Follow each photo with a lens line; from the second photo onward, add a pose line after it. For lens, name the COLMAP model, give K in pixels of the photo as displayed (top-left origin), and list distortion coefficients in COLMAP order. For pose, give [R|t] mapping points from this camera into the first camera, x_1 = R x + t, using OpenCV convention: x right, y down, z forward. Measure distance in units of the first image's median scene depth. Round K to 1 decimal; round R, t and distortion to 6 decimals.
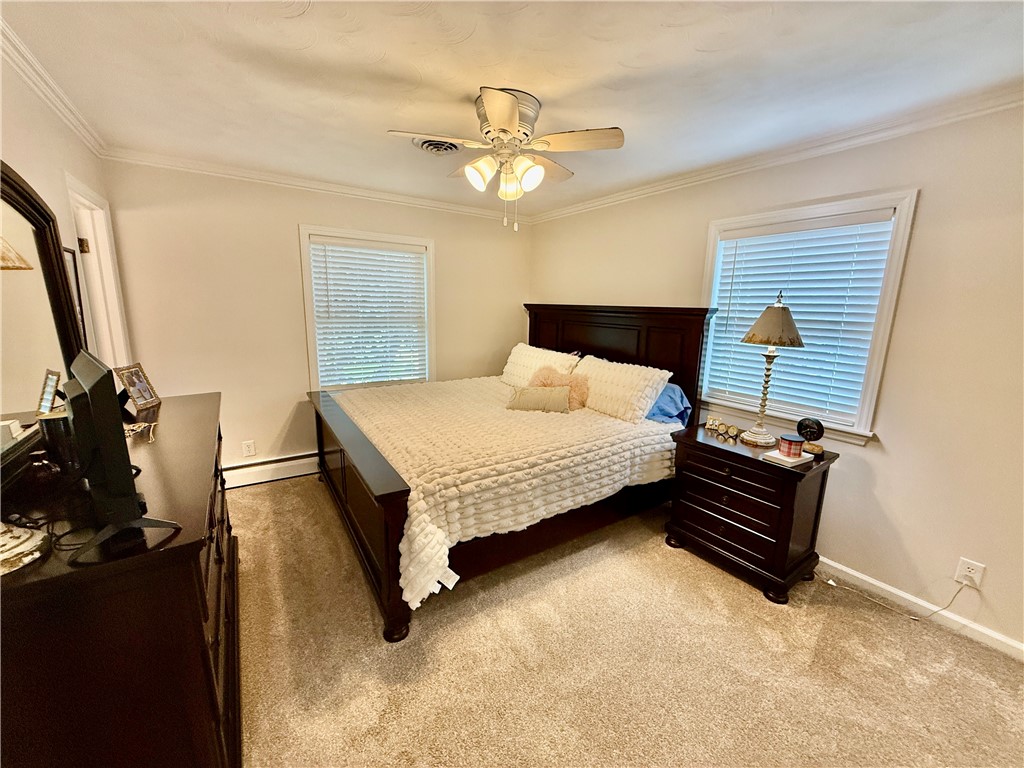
lens RADIAL K [[407.5, 0, 512.1], [0, 407.5, 383.6], [0, 0, 1]] dist [-0.002602, -0.000262]
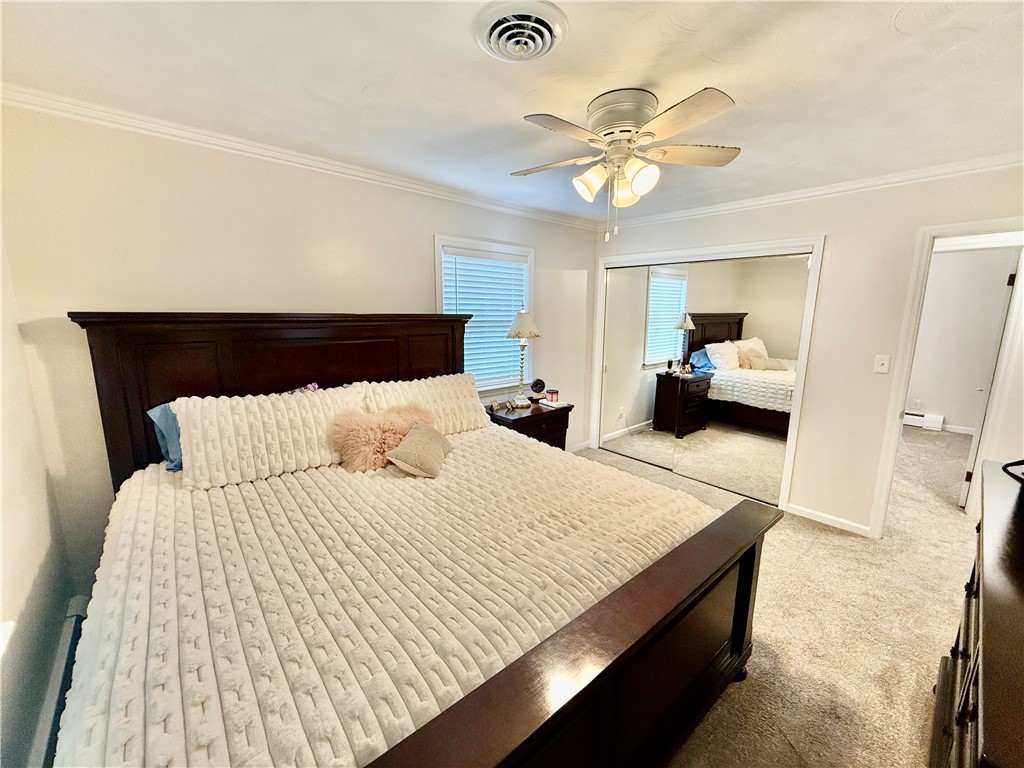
lens RADIAL K [[407.5, 0, 512.7], [0, 407.5, 387.2], [0, 0, 1]] dist [-0.002602, -0.000262]
pose [[-0.130824, -0.203479, 0.970300, -0.718652], [0.180377, 0.957491, 0.225113, -0.226503], [-0.974859, 0.204469, -0.088560, 1.030081]]
